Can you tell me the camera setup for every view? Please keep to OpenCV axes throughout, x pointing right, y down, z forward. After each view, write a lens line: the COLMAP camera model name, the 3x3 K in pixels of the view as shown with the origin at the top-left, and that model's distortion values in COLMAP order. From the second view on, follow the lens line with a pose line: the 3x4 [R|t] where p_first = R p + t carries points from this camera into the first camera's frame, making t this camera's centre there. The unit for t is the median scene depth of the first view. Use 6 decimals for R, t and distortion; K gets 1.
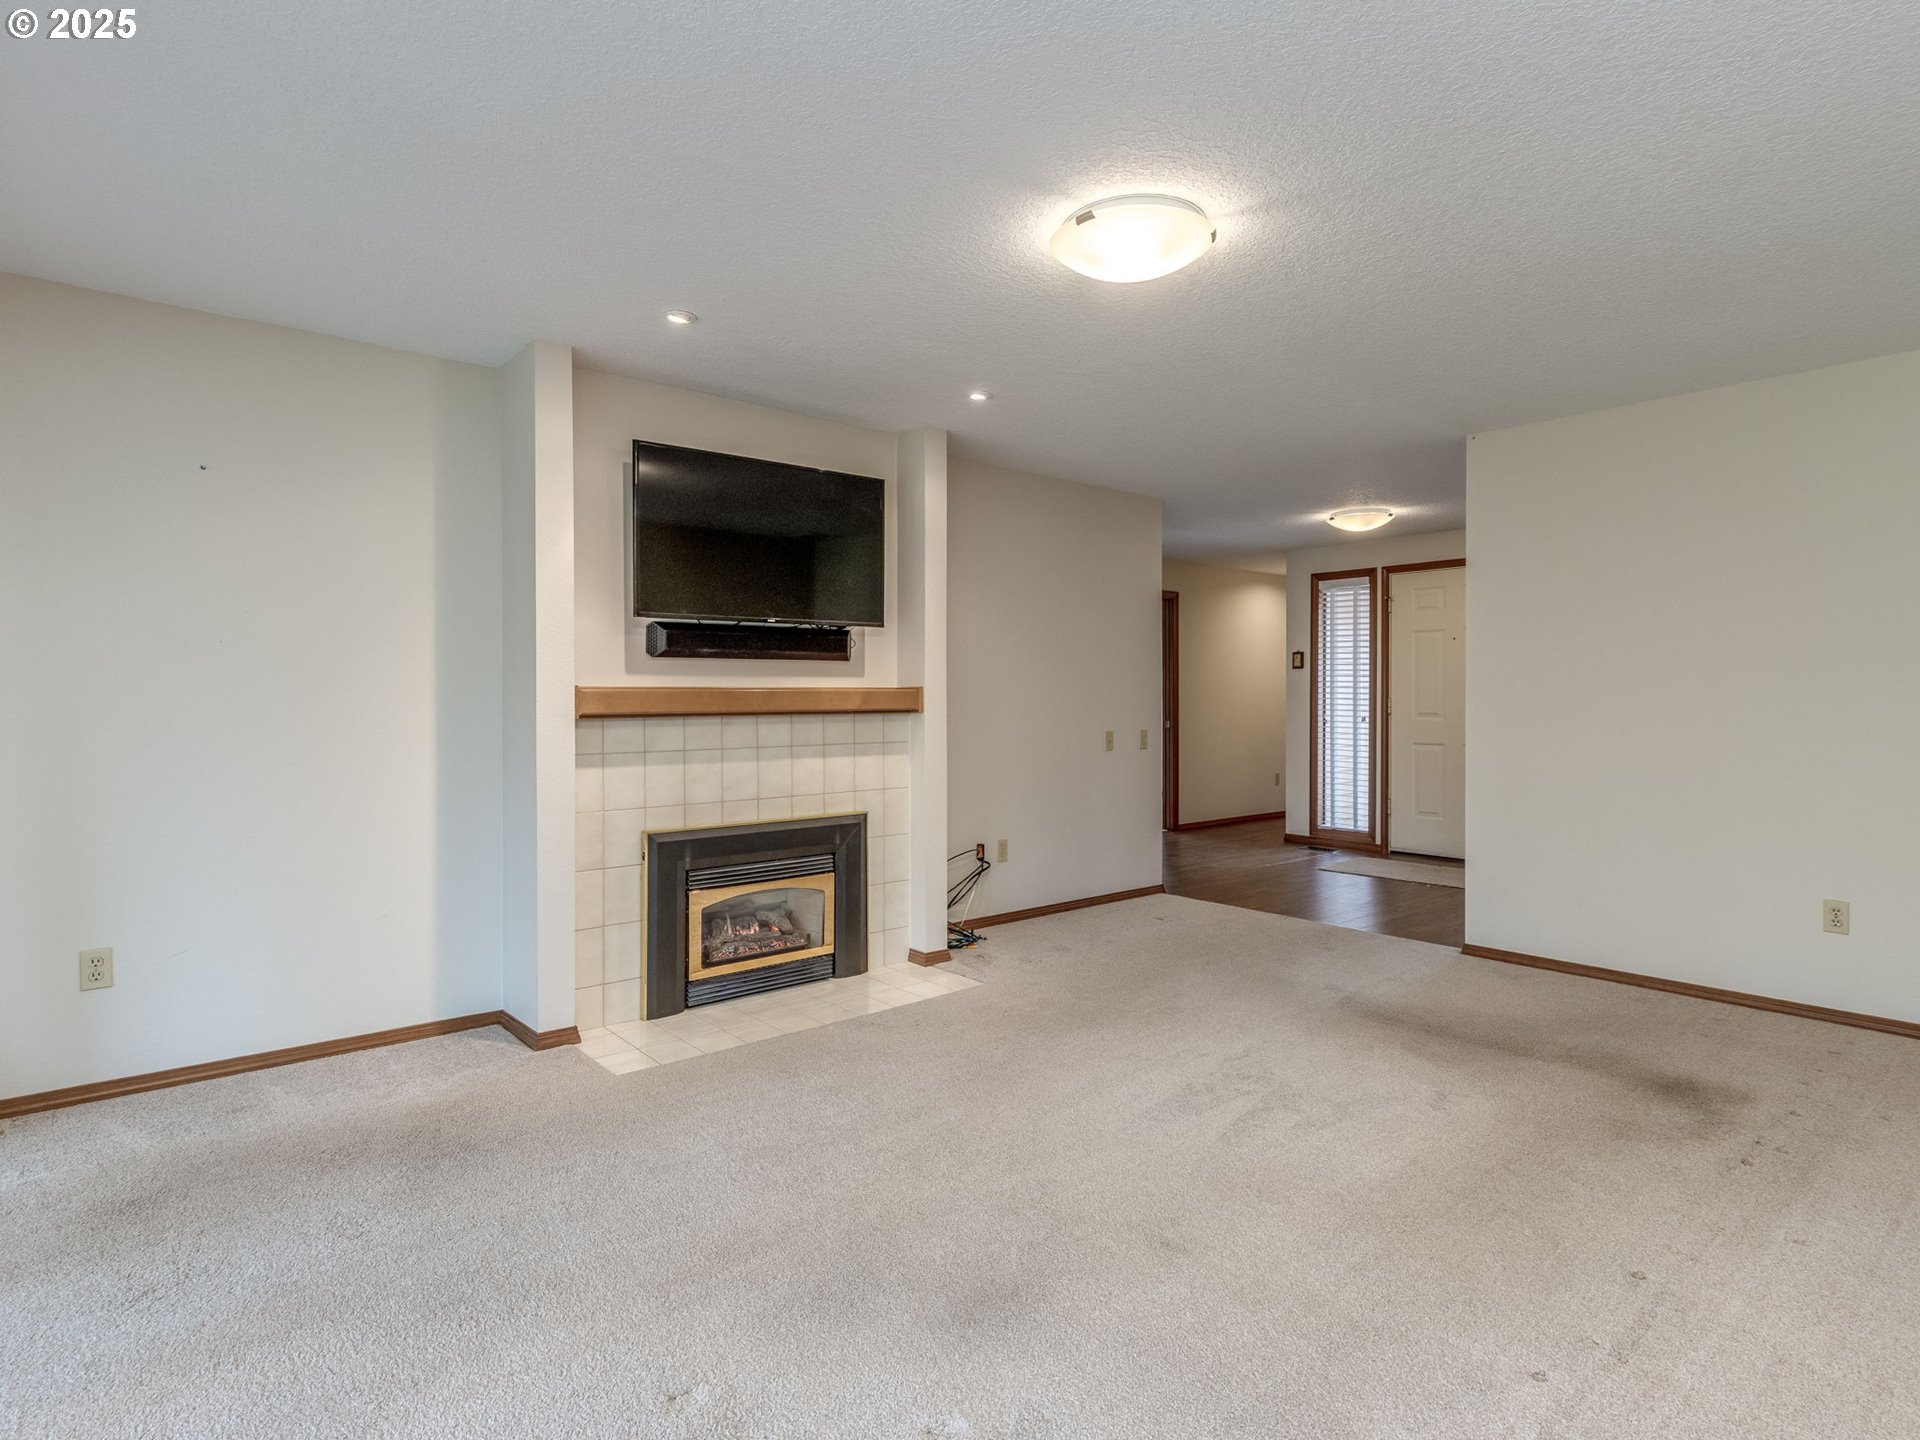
lens RADIAL K [[1009.4, 0, 945.9], [0, 1009.4, 709.0], [0, 0, 1]] dist [0.012744, -0.009235]
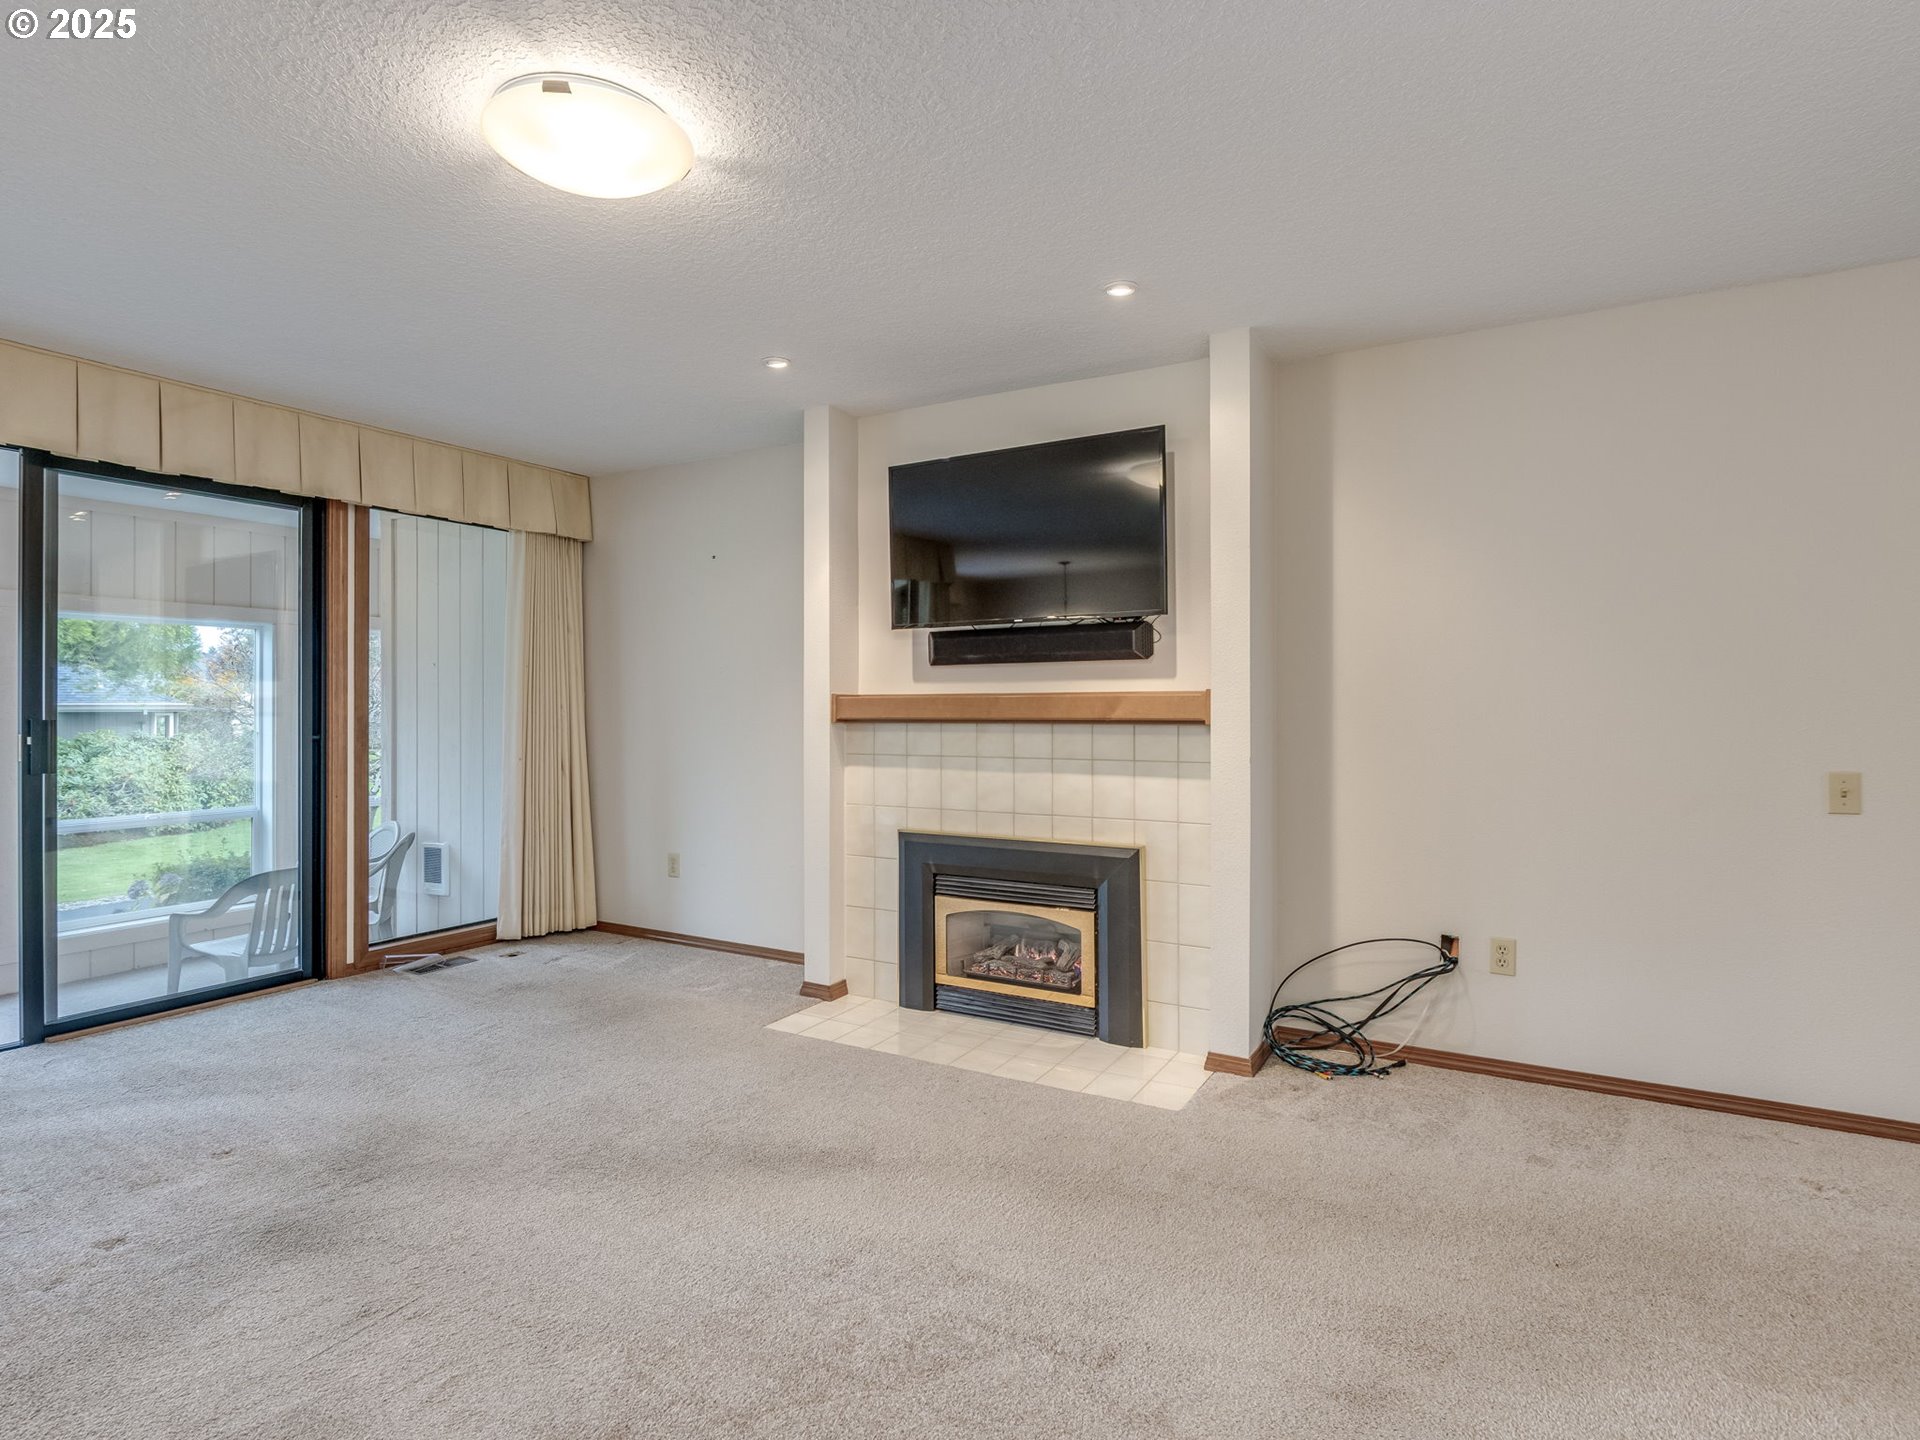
lens RADIAL K [[1009.4, 0, 961.7], [0, 1009.4, 710.5], [0, 0, 1]] dist [0.012744, -0.009235]
pose [[0.357007, 0.003379, -0.934095, 0.623123], [-0.013851, 0.999903, -0.001677, -0.002882], [0.933999, 0.013537, 0.357019, 0.583777]]
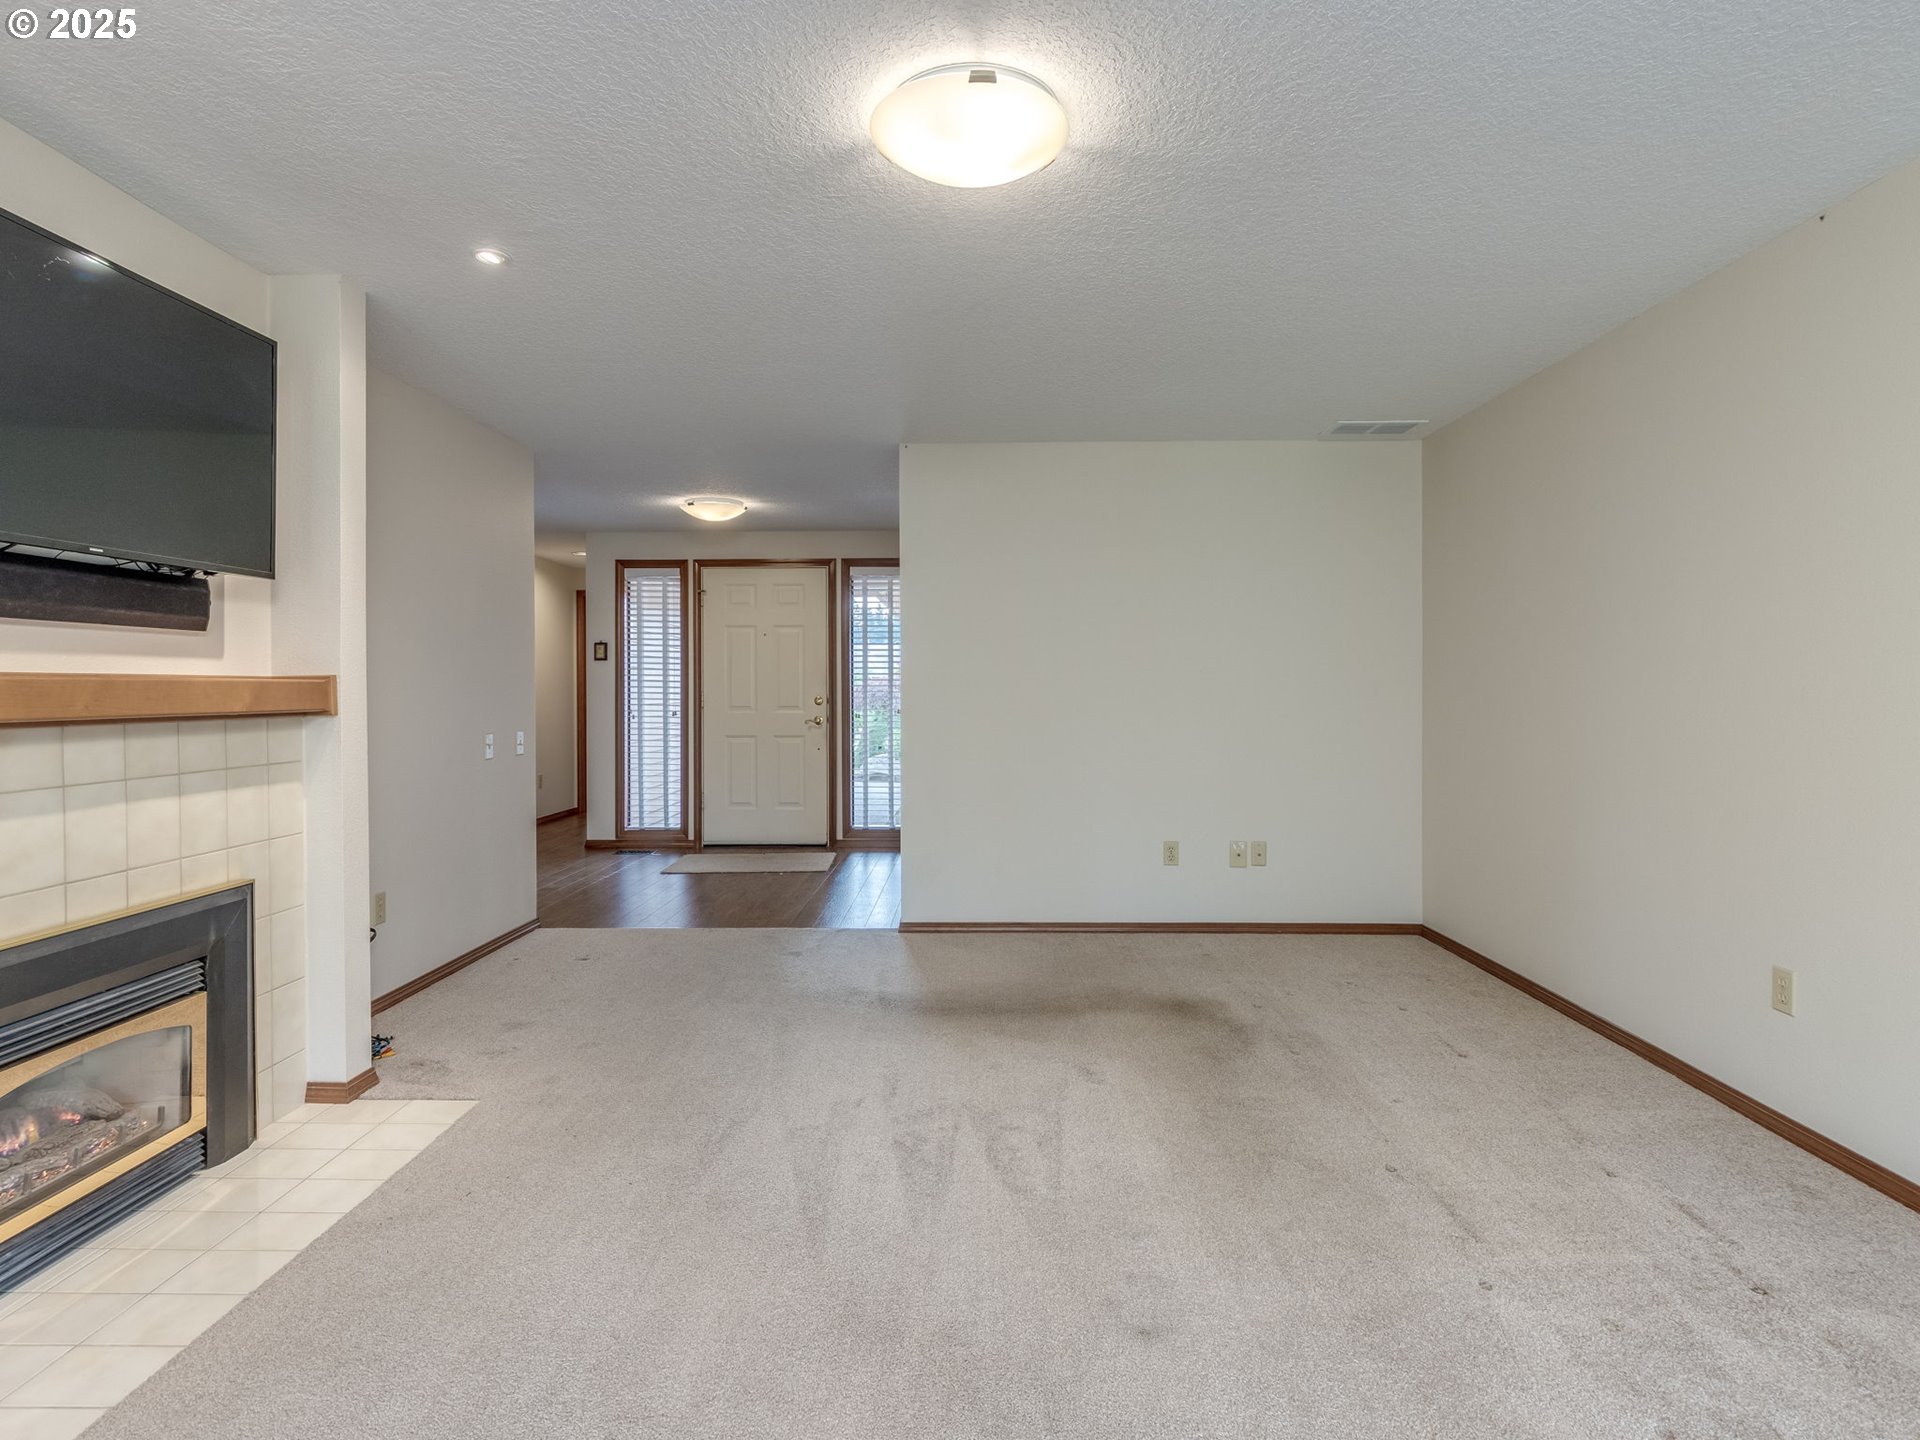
lens RADIAL K [[1009.4, 0, 955.2], [0, 1009.4, 704.4], [0, 0, 1]] dist [0.012744, -0.009235]
pose [[0.656587, -0.011367, 0.754165, -0.262262], [0.010732, 0.999926, 0.005727, -0.002838], [-0.754174, 0.004334, 0.656660, 0.279133]]
